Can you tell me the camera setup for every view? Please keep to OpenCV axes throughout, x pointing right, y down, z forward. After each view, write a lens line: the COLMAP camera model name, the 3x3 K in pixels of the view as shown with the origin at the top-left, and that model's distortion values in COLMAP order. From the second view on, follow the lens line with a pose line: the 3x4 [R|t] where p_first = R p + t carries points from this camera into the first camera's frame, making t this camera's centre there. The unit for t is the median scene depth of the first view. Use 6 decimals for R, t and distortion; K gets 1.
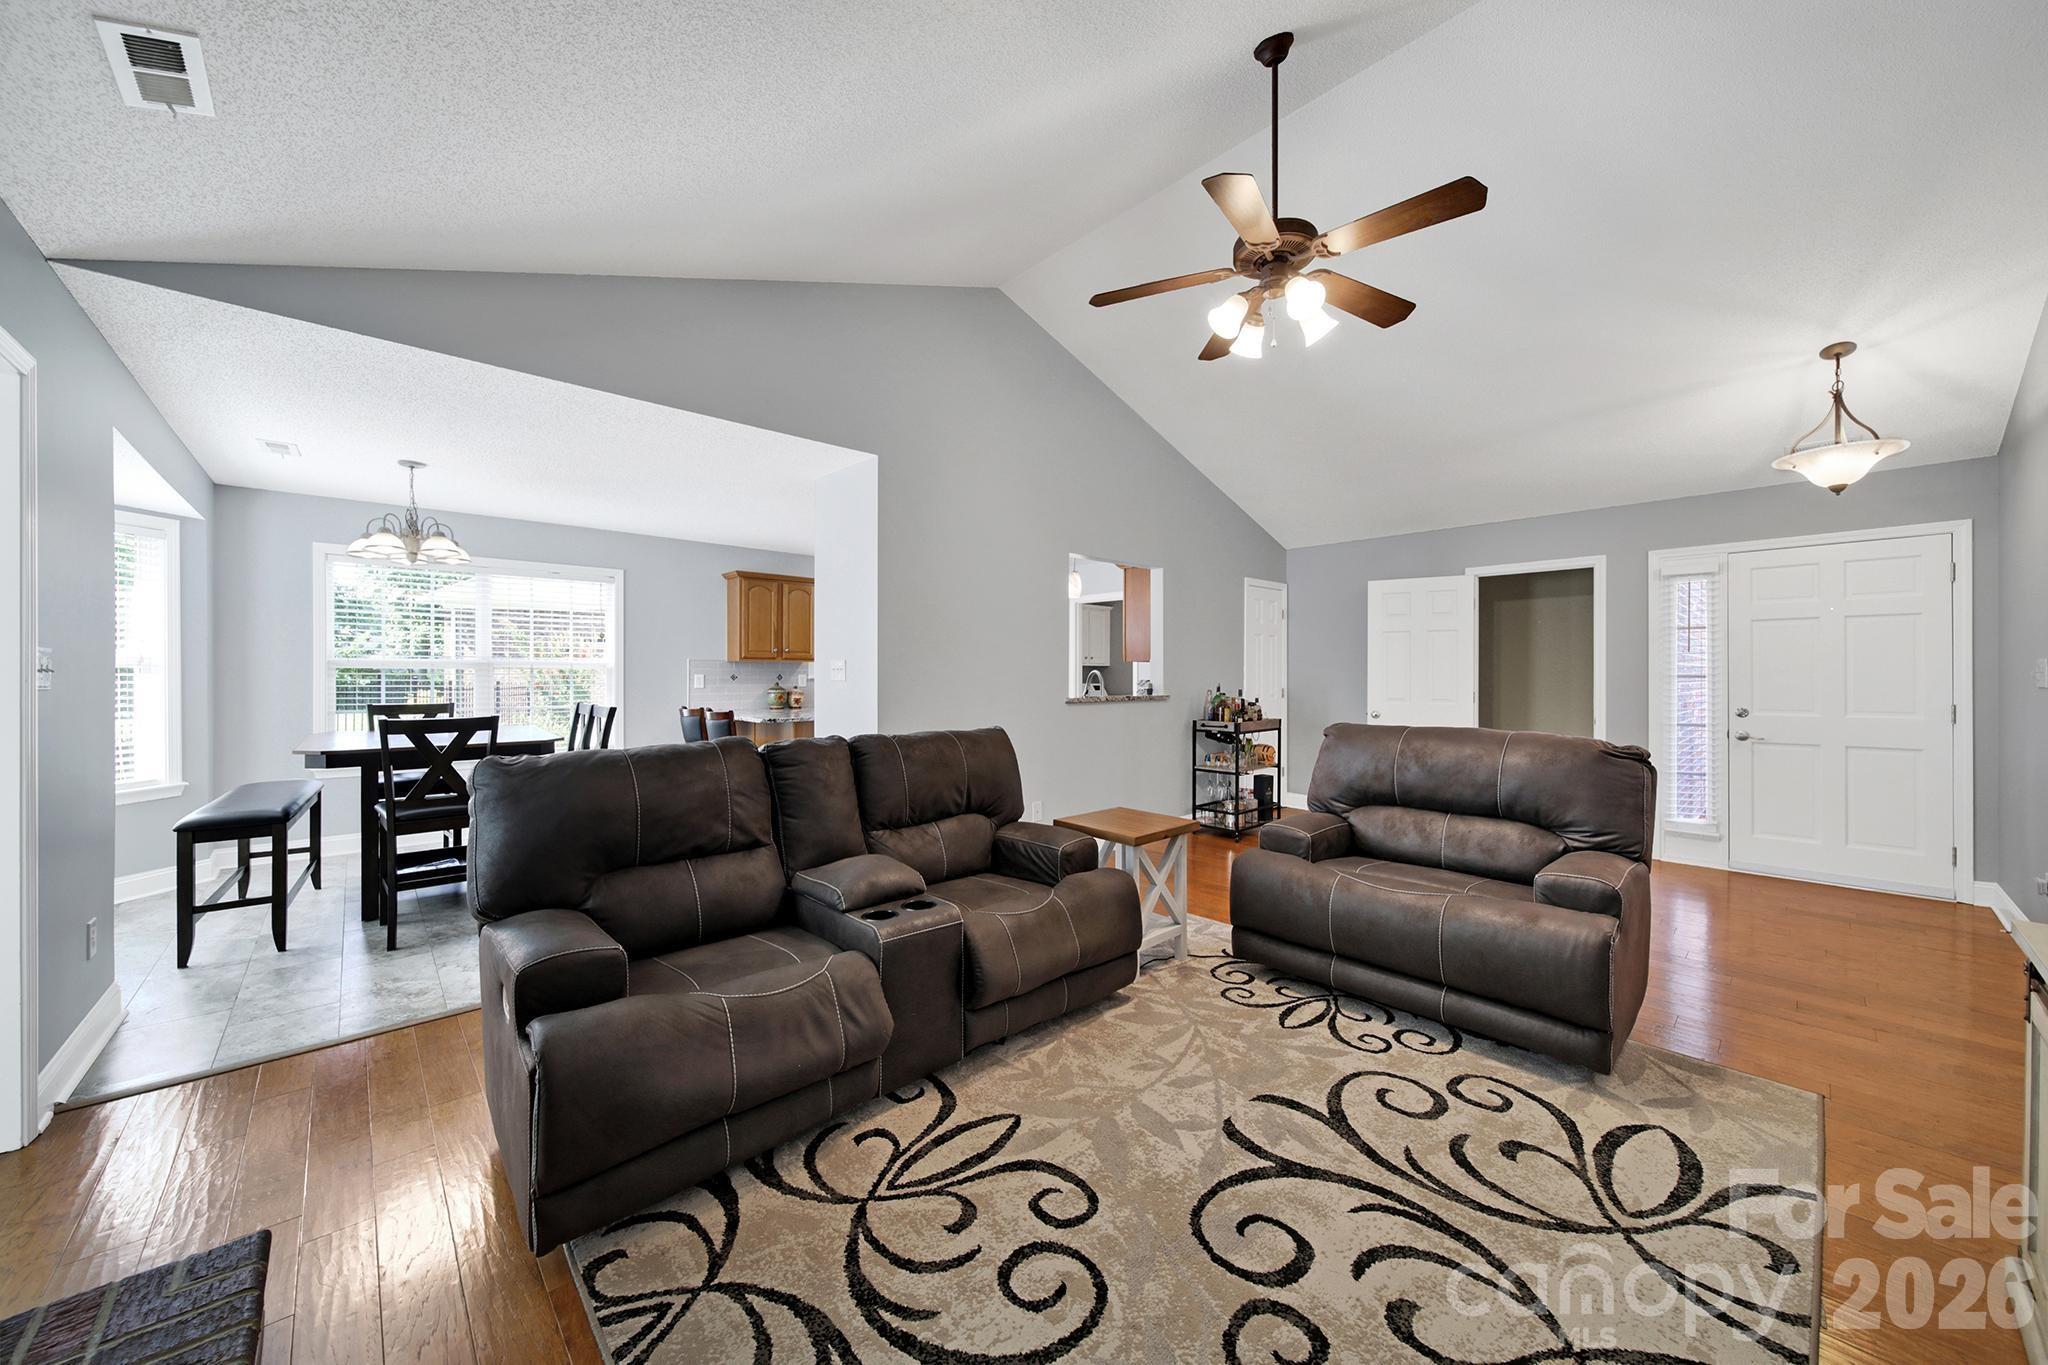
lens RADIAL K [[731.3, 0, 1018.3], [0, 731.3, 675.6], [0, 0, 1]] dist [-0.001130, -0.000348]
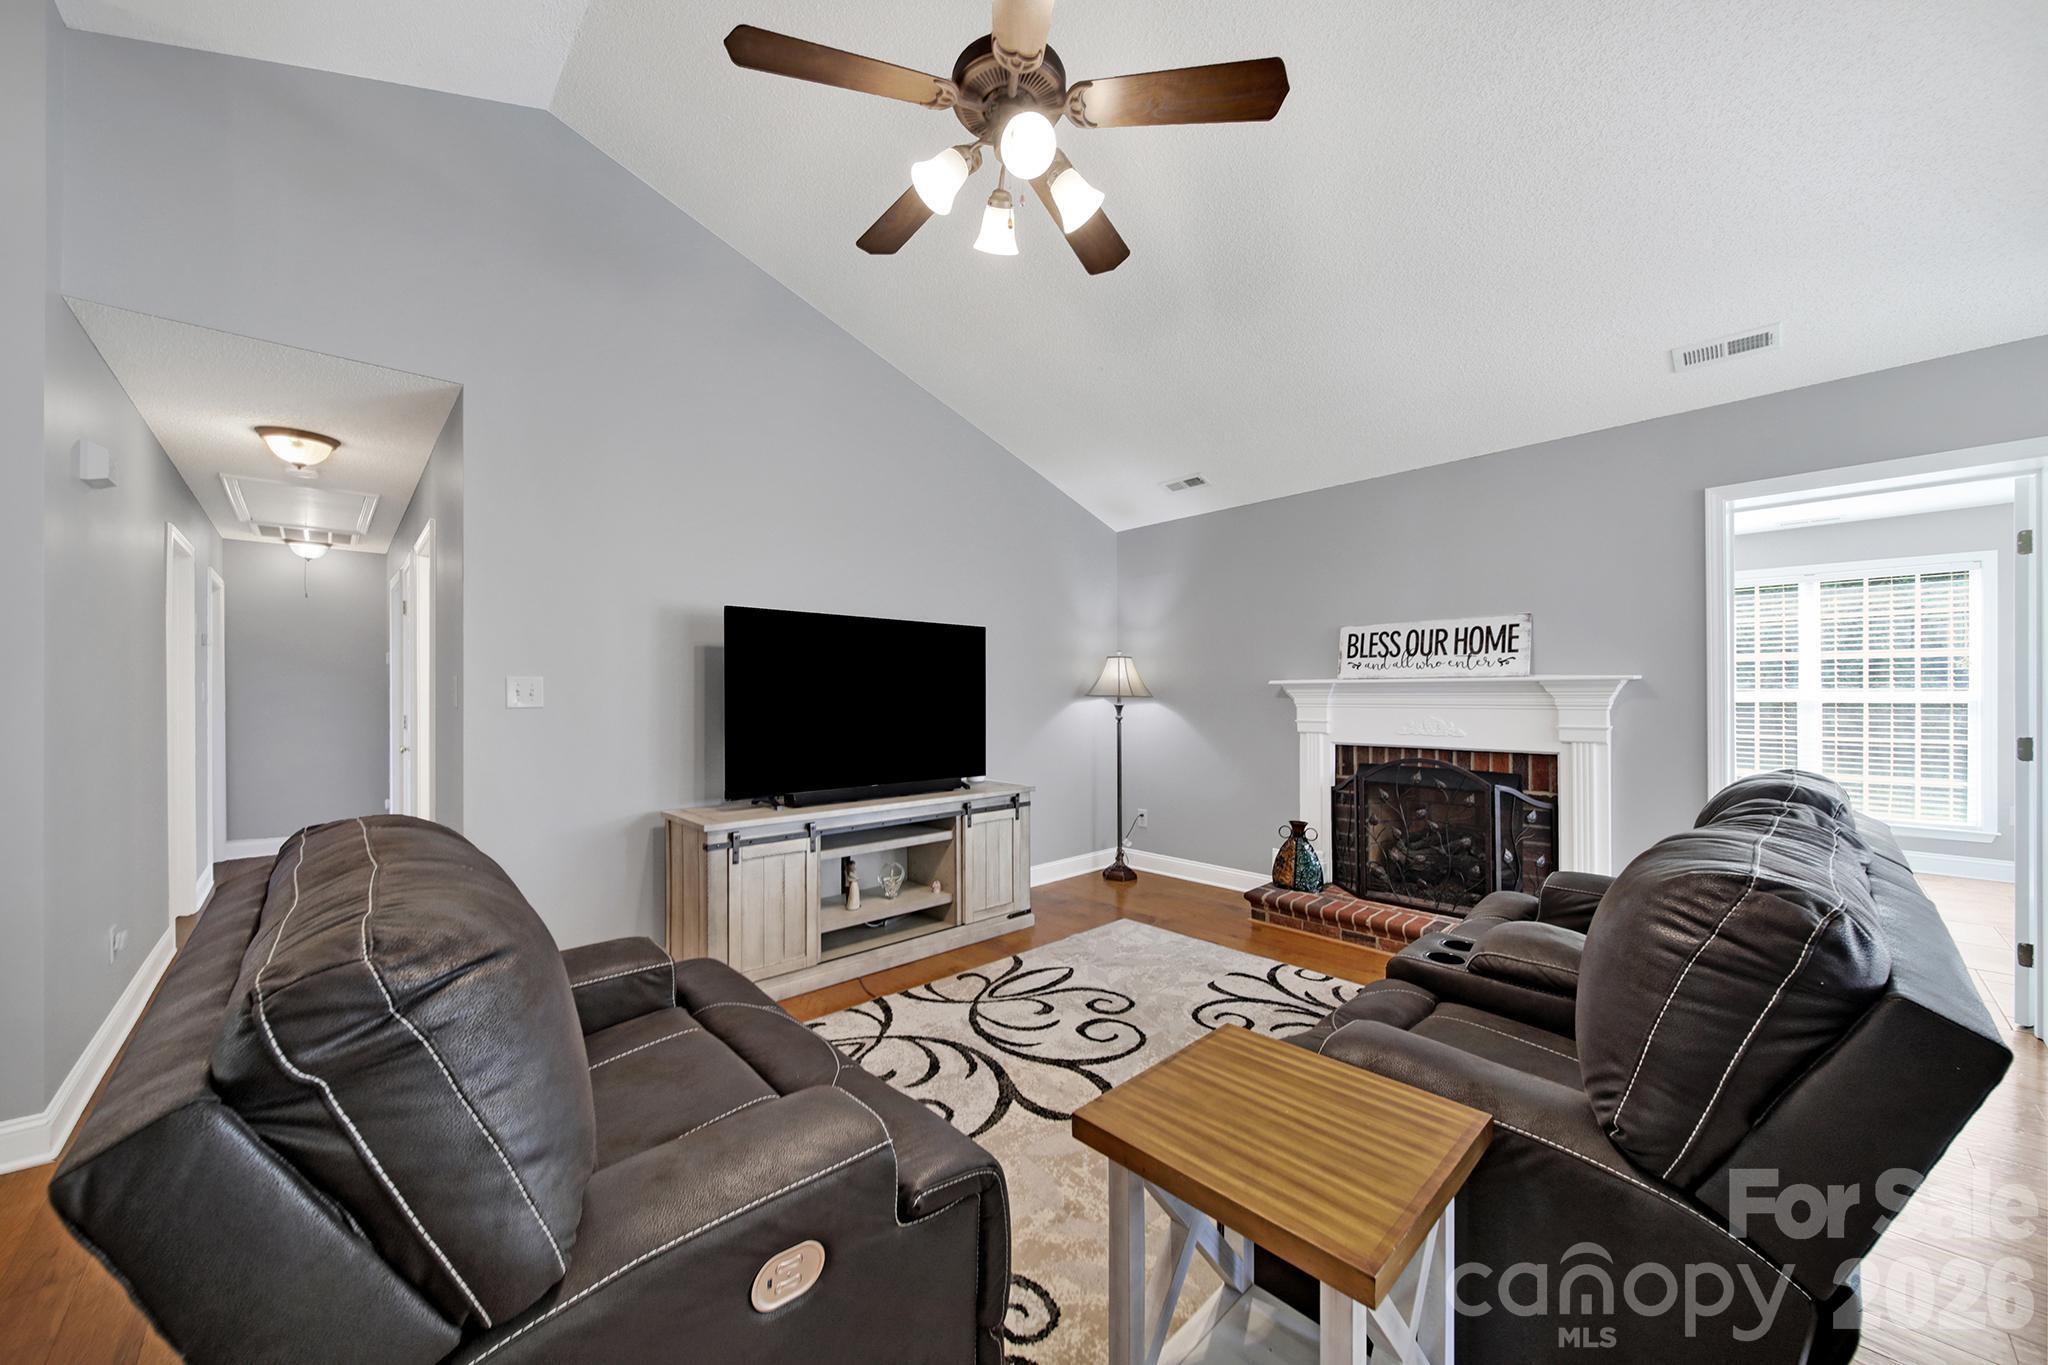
lens RADIAL K [[733.2, 0, 1026.0], [0, 733.2, 713.0], [0, 0, 1]] dist [-0.000284, -0.000045]
pose [[-0.999726, 0.001482, -0.023348, 0.496616], [0.000808, 0.999584, 0.028840, -0.002398], [0.023381, 0.028814, -0.999311, 2.390627]]
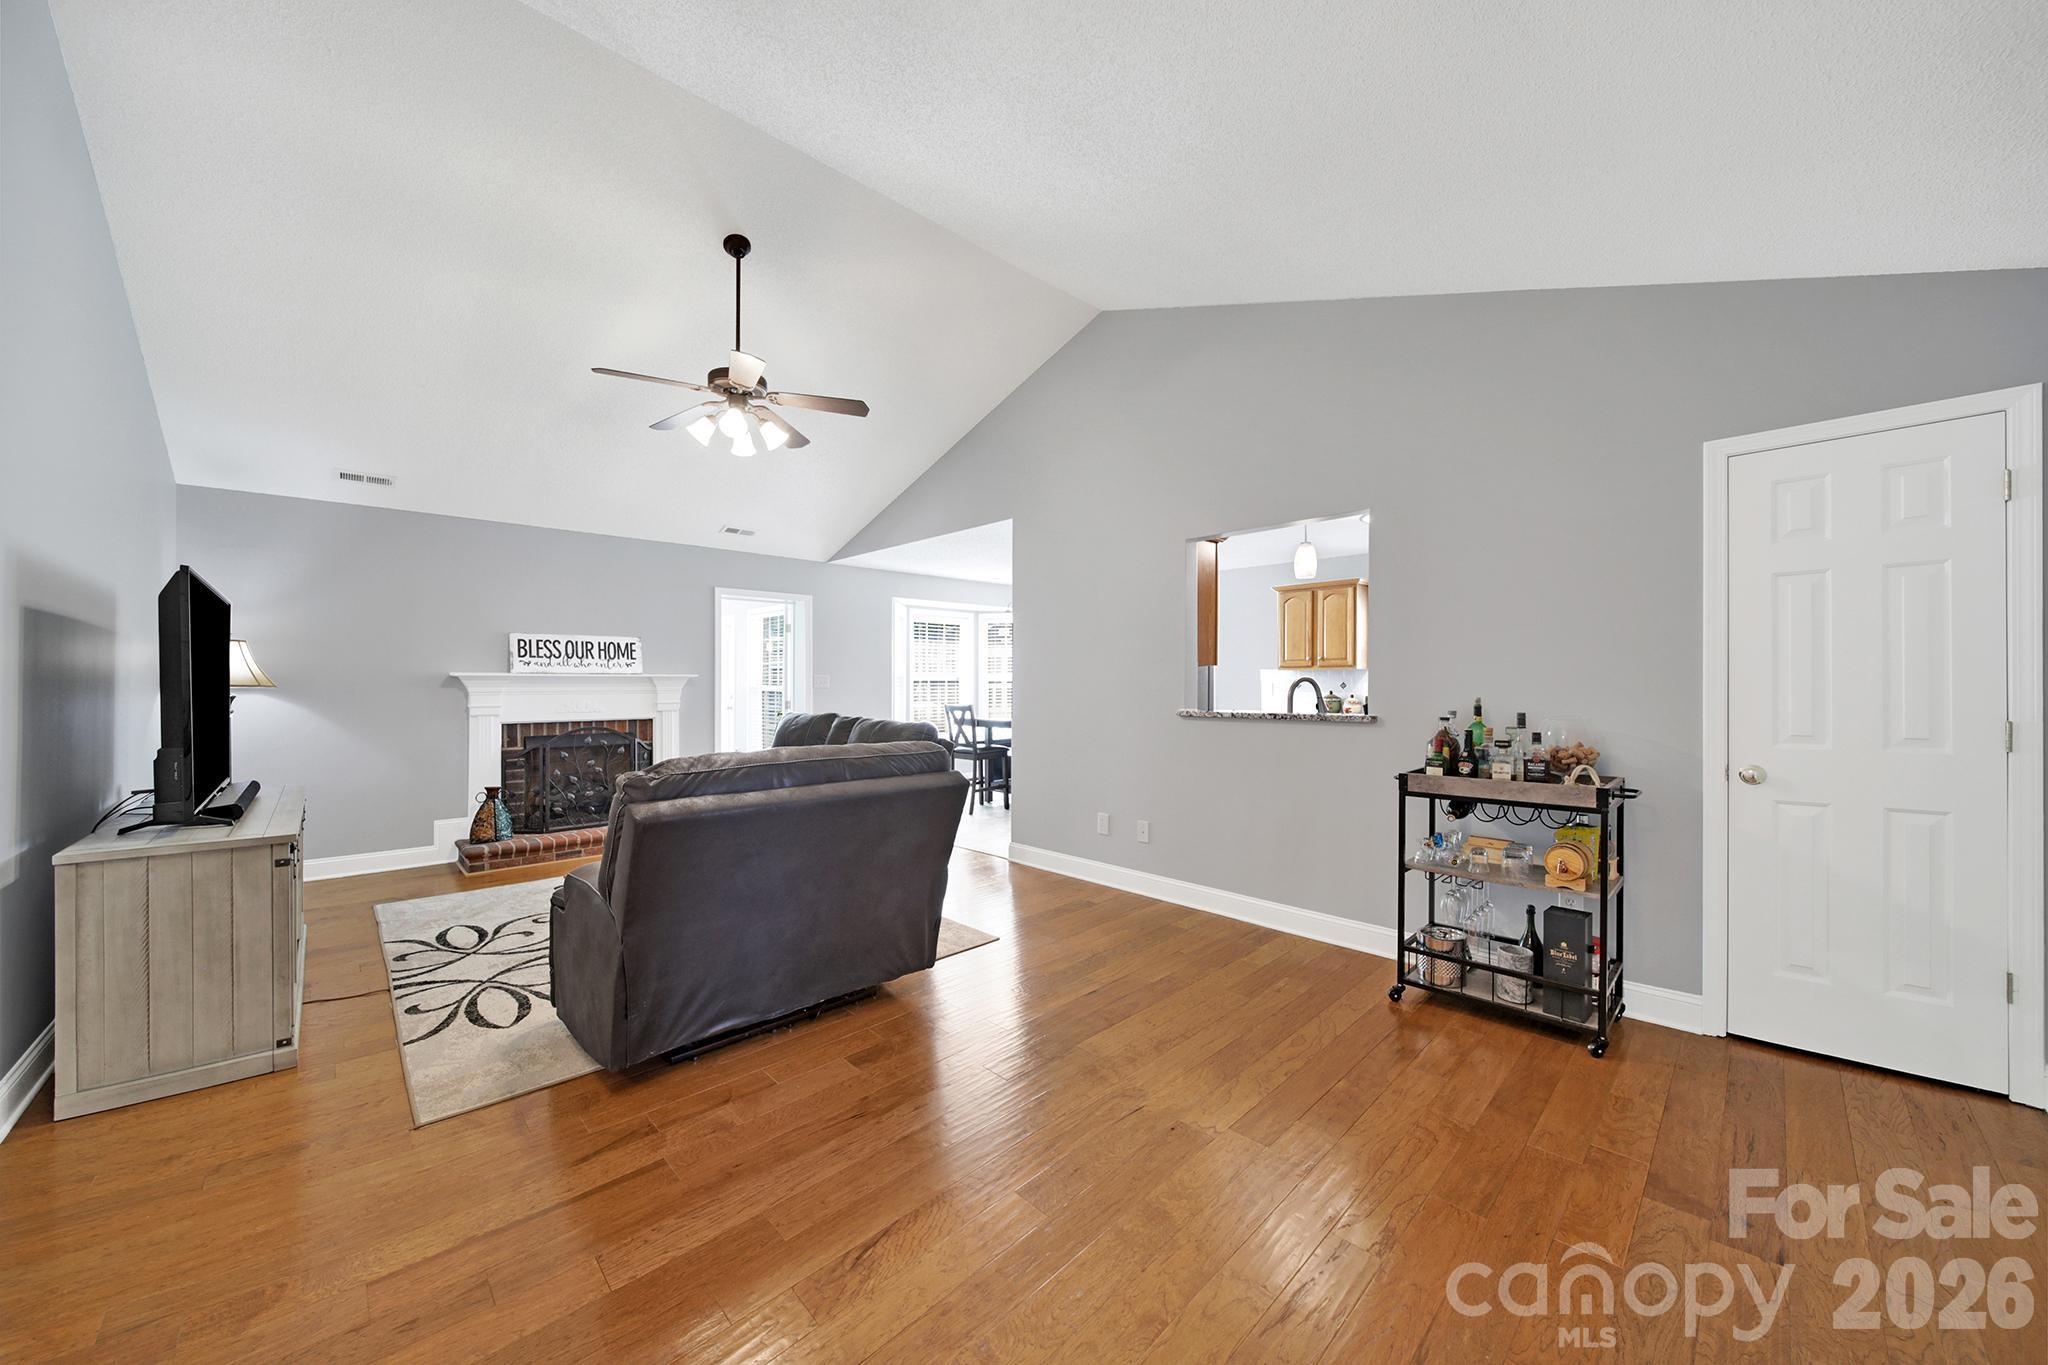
lens RADIAL K [[742.3, 0, 1024.0], [0, 742.3, 682.5], [0, 0, 1]] dist [-0.001029, -0.000104]
pose [[0.017479, 0.000018, -0.999847, 2.526566], [-0.005533, 0.999985, -0.000078, -0.013969], [0.999832, 0.005533, 0.017479, 2.150635]]
